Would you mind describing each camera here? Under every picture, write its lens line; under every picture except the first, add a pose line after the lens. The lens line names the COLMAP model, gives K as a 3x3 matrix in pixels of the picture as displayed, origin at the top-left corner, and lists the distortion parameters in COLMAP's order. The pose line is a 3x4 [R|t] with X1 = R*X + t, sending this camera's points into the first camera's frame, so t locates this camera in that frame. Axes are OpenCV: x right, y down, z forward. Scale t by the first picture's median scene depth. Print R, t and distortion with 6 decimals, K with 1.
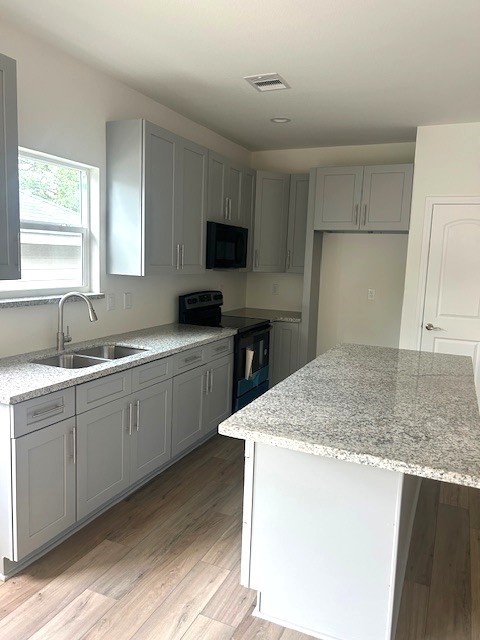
lens RADIAL K [[480.7, 0, 240.0], [0, 480.7, 320.0], [0, 0, 1]] dist [0.052475, -0.079084]
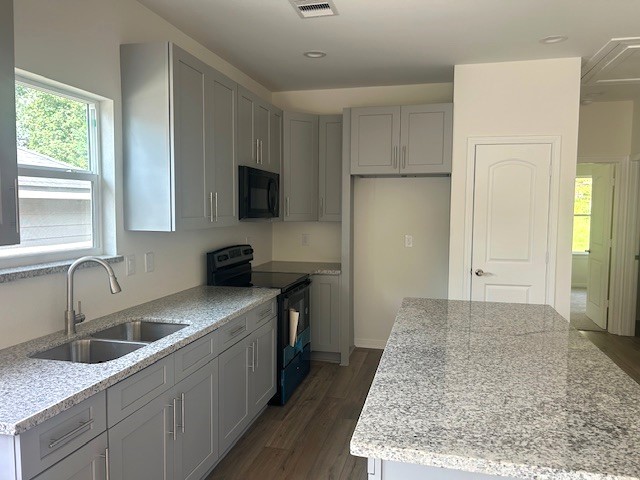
lens RADIAL K [[480.7, 0, 320.0], [0, 480.7, 240.0], [0, 0, 1]] dist [0.052475, -0.079084]
pose [[0.982634, -0.042393, 0.180649, -0.106666], [0.052931, 0.997141, -0.053919, -0.020251], [-0.177847, 0.062545, 0.982068, 0.160147]]
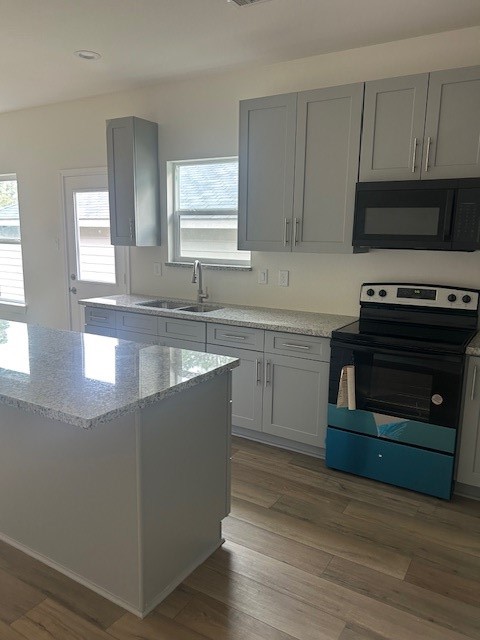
lens RADIAL K [[480.7, 0, 240.0], [0, 480.7, 320.0], [0, 0, 1]] dist [0.052475, -0.079084]
pose [[-0.113820, 0.139939, -0.983597, 0.848156], [-0.152358, 0.975861, 0.156469, -0.107708], [0.981749, 0.167668, -0.089752, 1.098003]]
